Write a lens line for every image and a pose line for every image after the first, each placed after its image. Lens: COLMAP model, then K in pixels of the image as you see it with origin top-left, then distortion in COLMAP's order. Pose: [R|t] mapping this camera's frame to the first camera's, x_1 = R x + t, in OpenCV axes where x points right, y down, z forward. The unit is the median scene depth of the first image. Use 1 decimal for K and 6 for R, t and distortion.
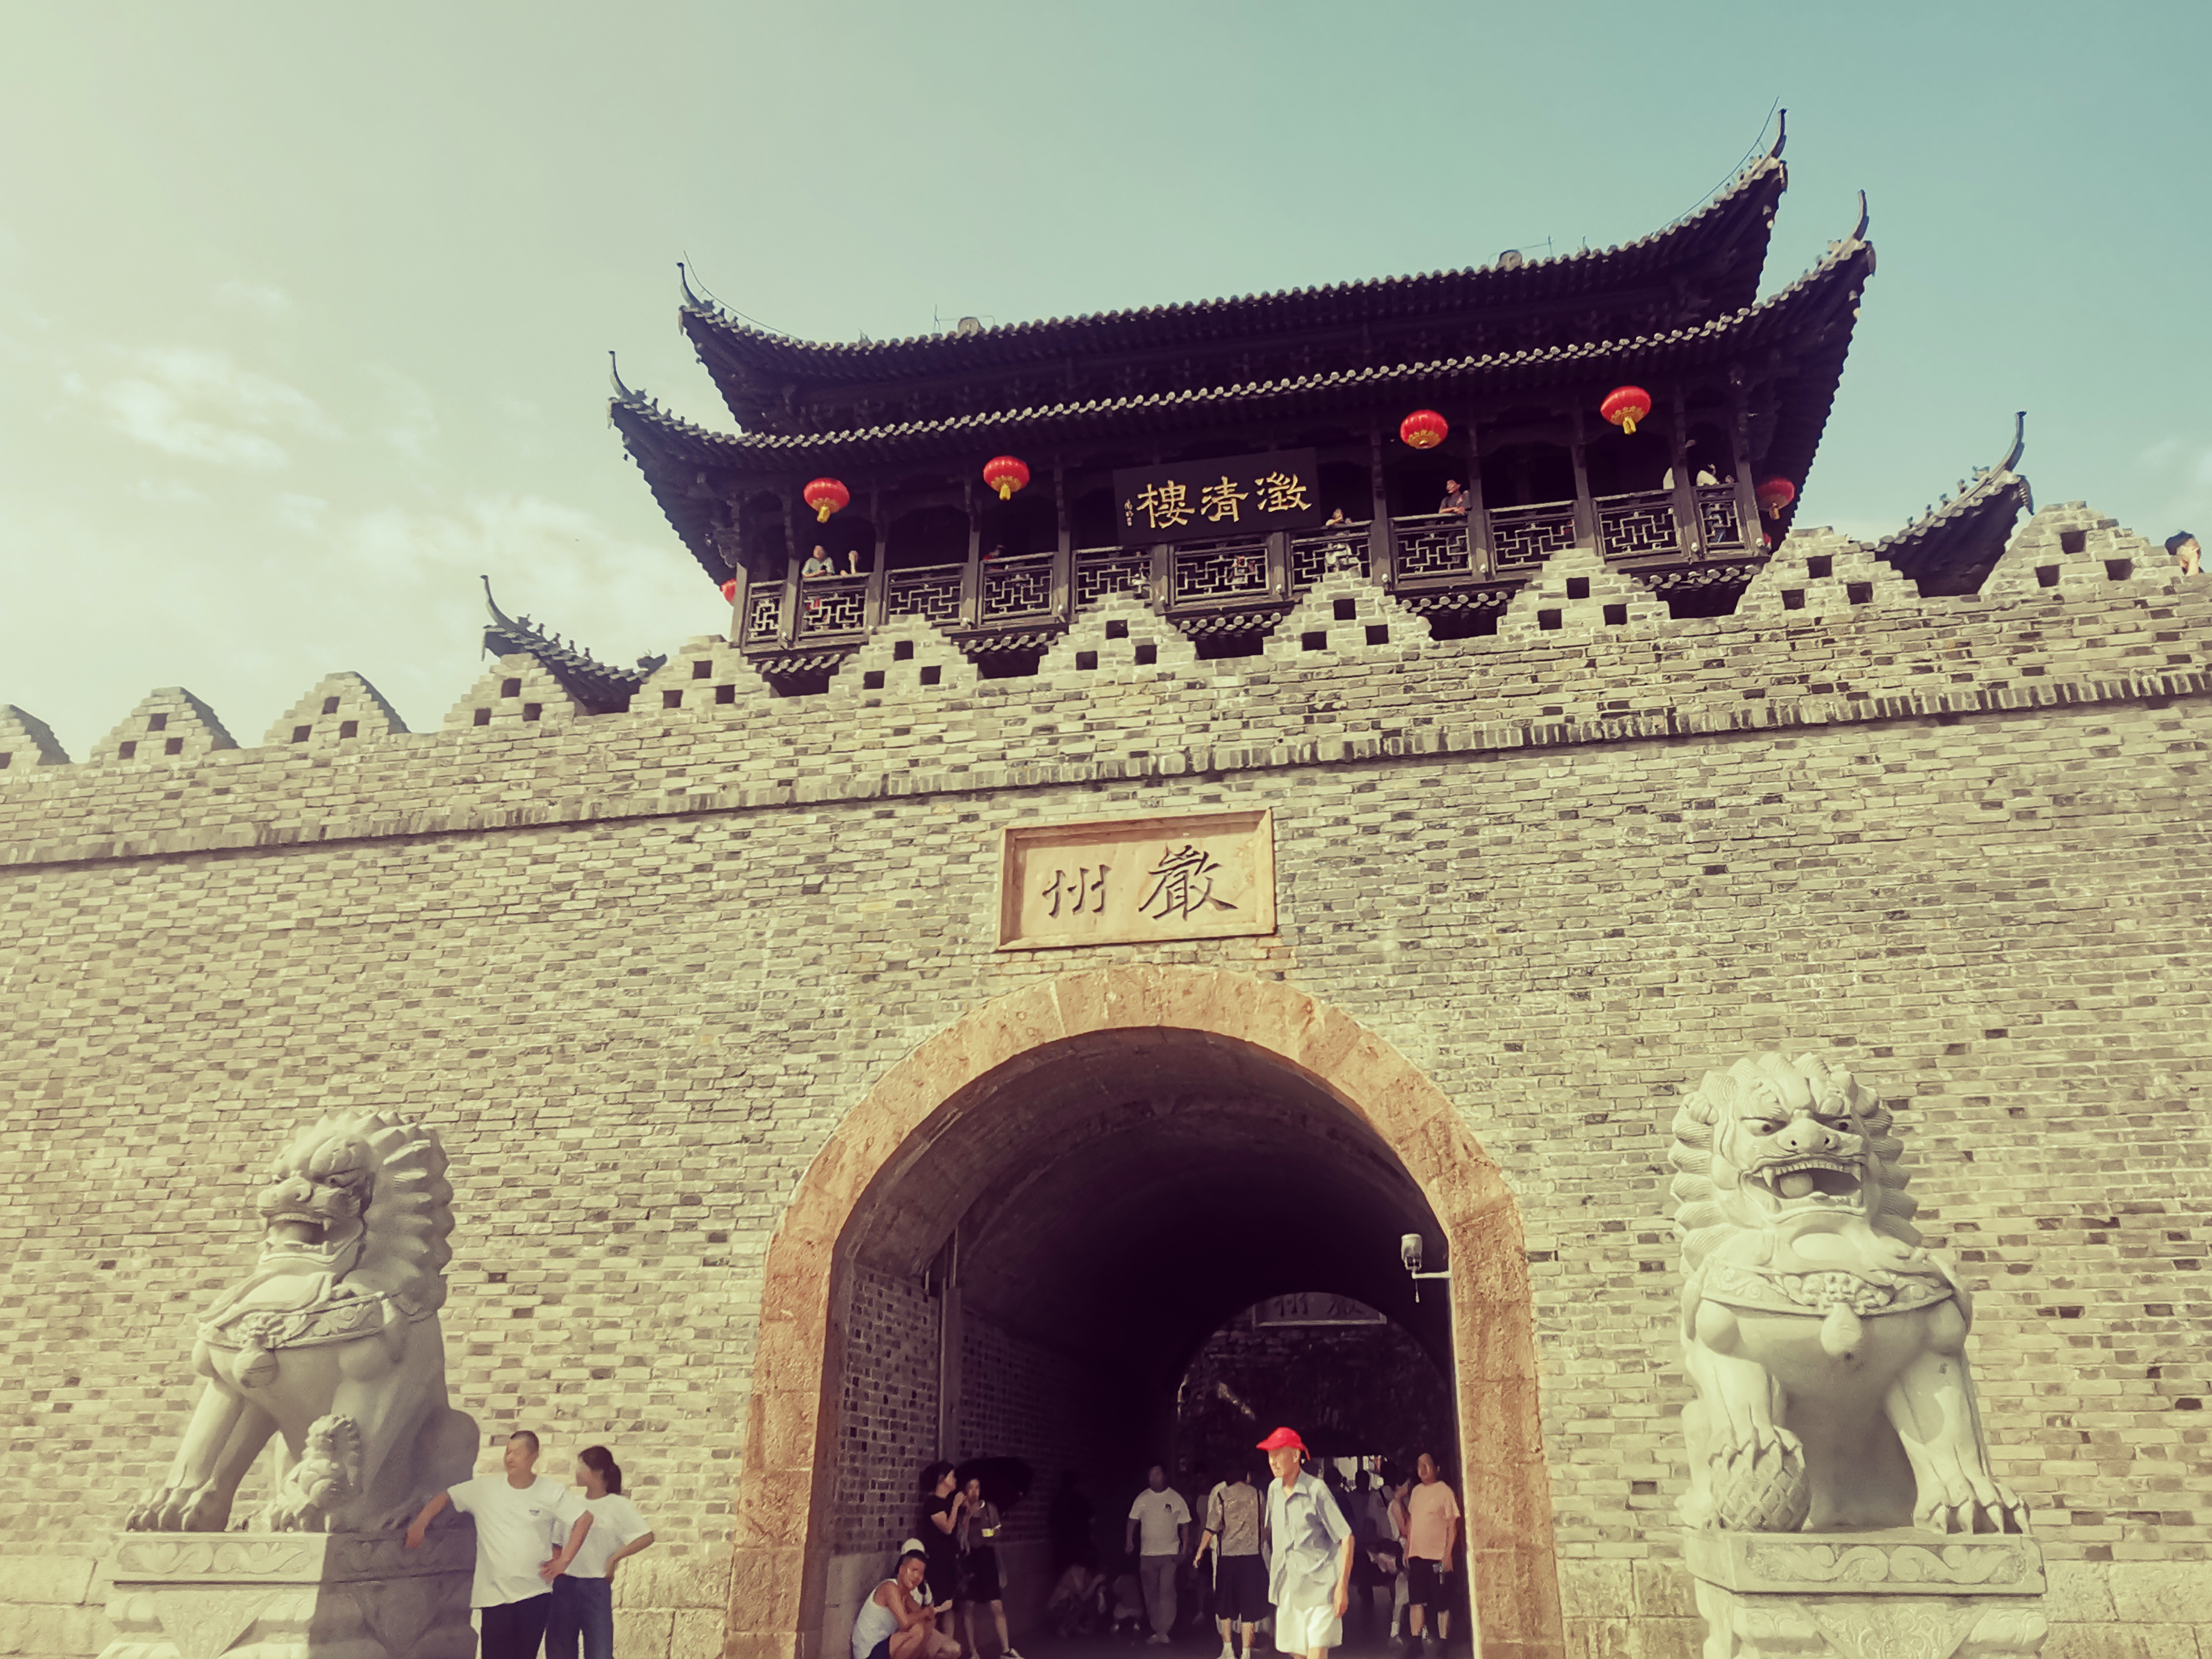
lens RADIAL K [[1594.8, 0, 1080.4], [0, 1594.8, 857.3], [0, 0, 1]] dist [-0.082540, 0.097674]
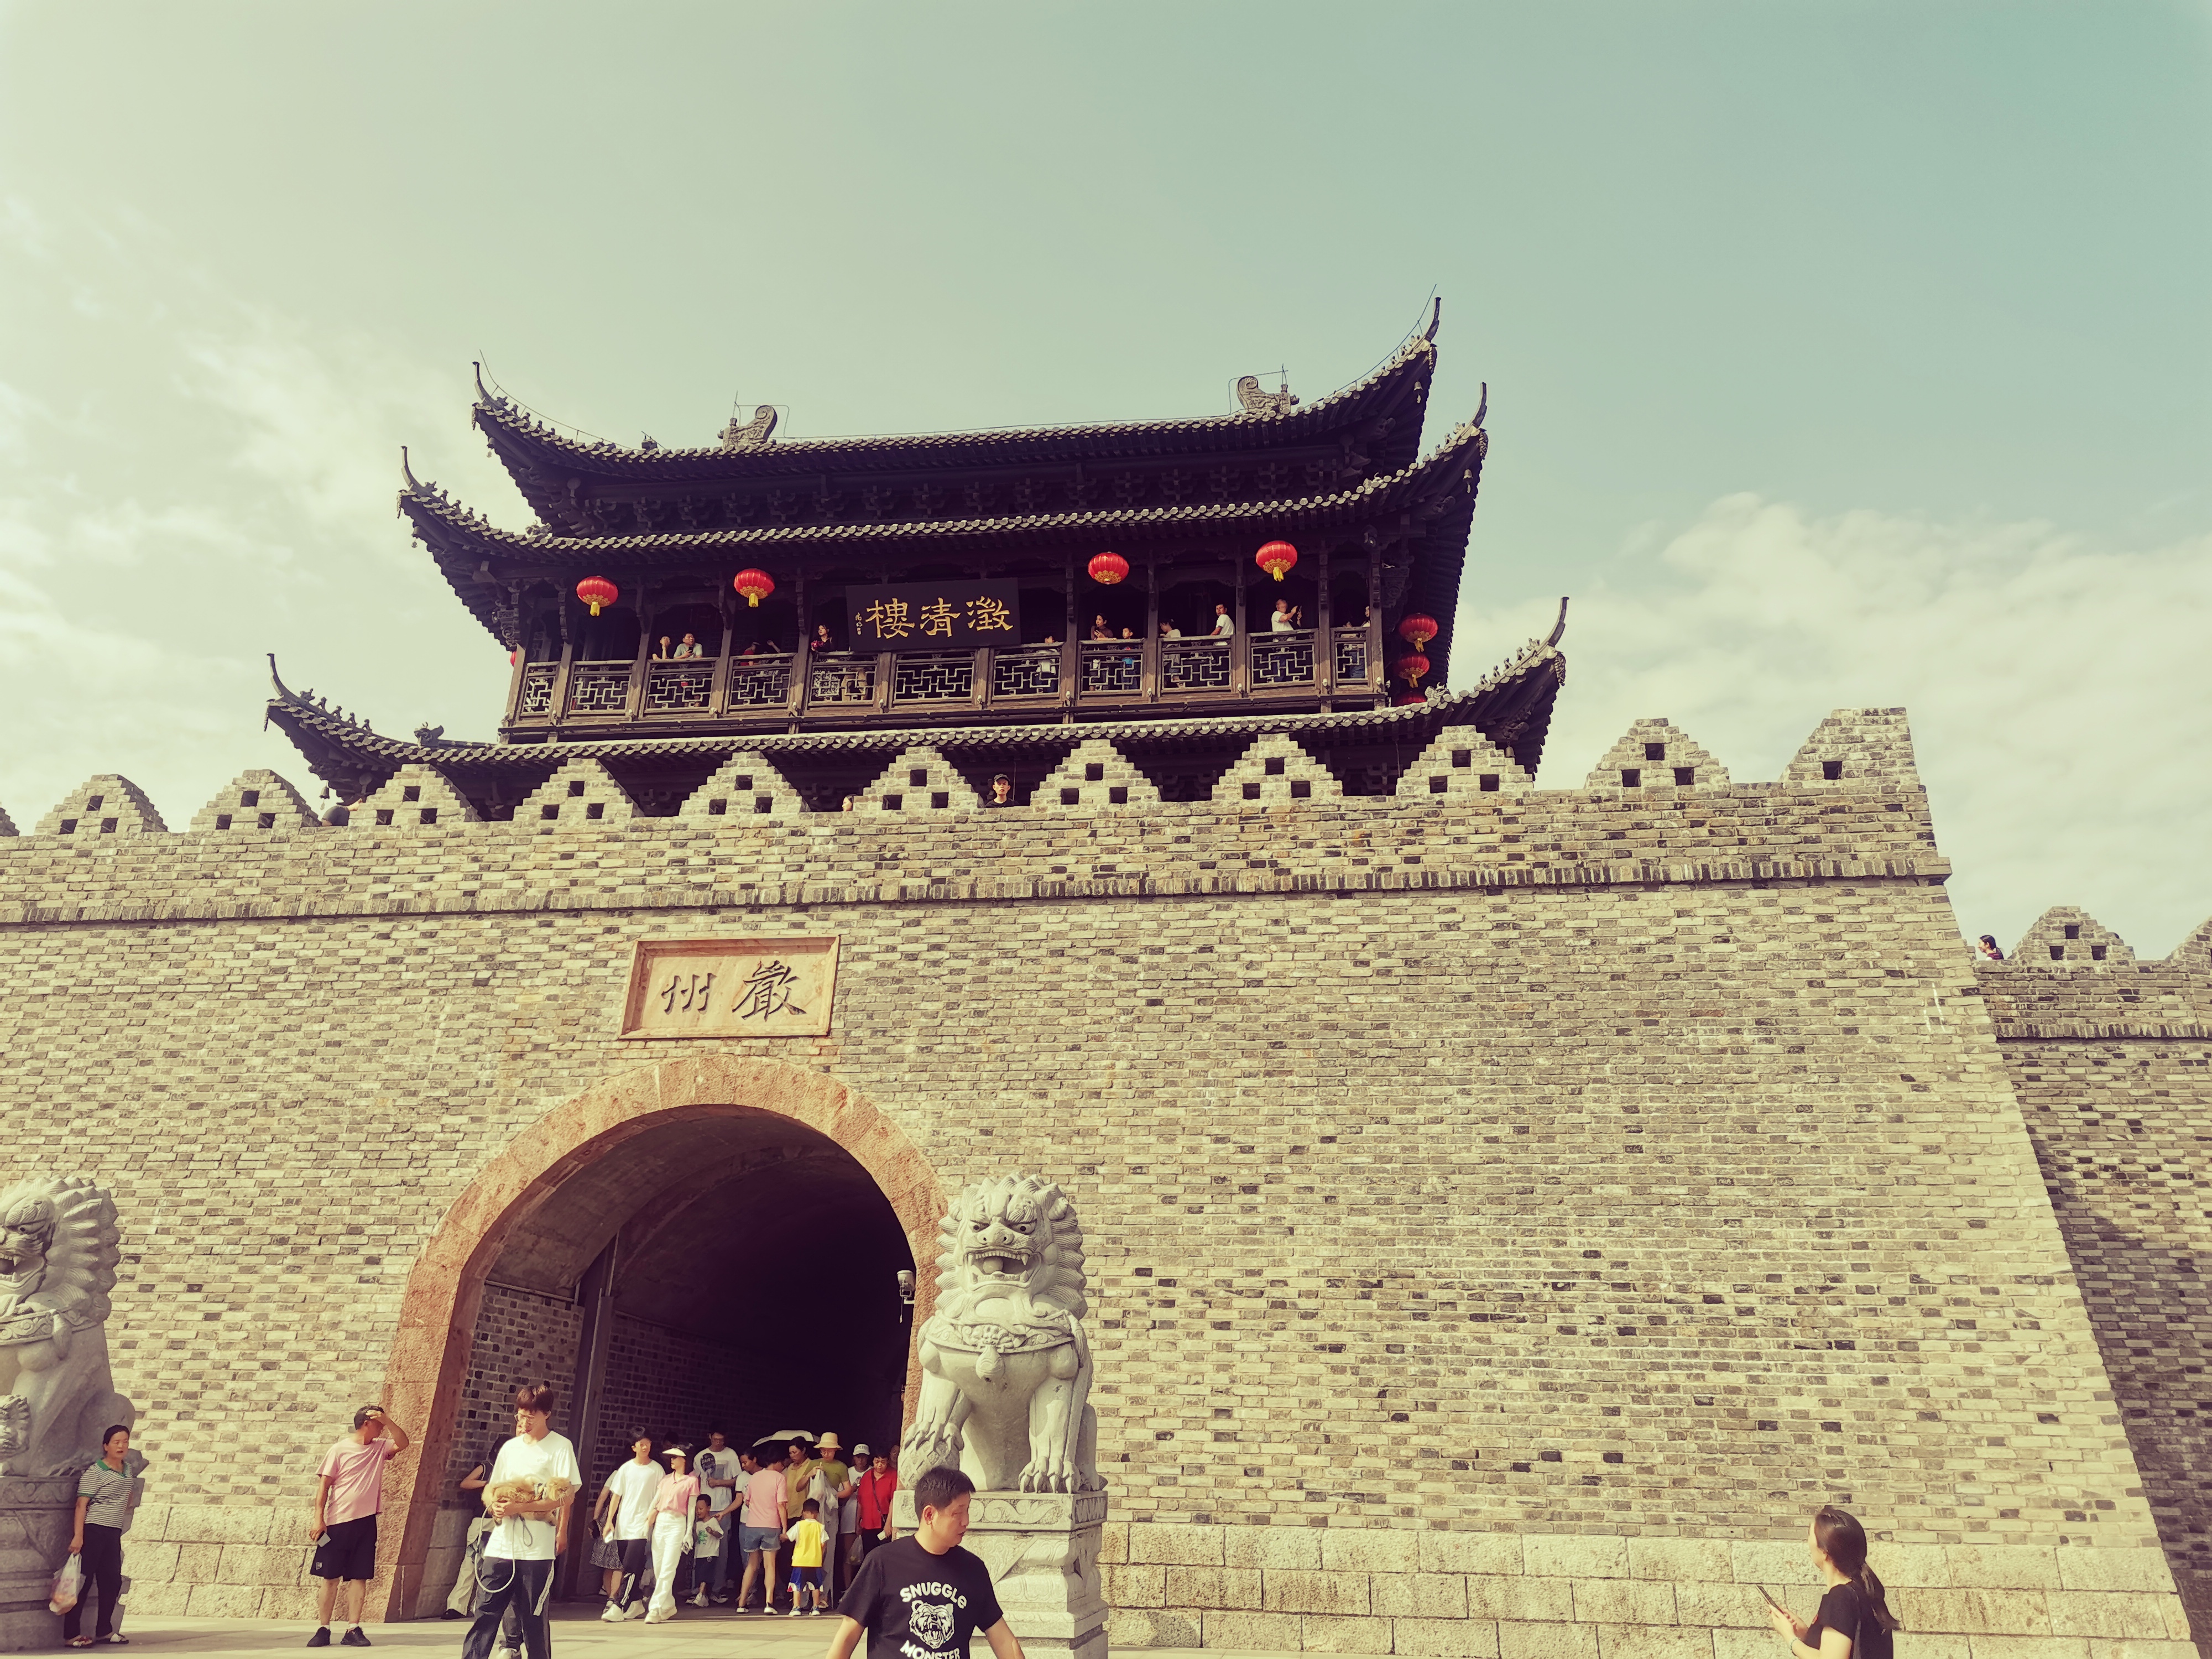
lens RADIAL K [[1649.9, 0, 1121.1], [0, 1649.9, 839.9], [0, 0, 1]] dist [0.091838, -0.120978]
pose [[0.997985, 0.041478, 0.048013, 0.289036], [-0.042139, 0.999029, 0.012843, -0.140155], [-0.047433, -0.014841, 0.998764, -0.374417]]
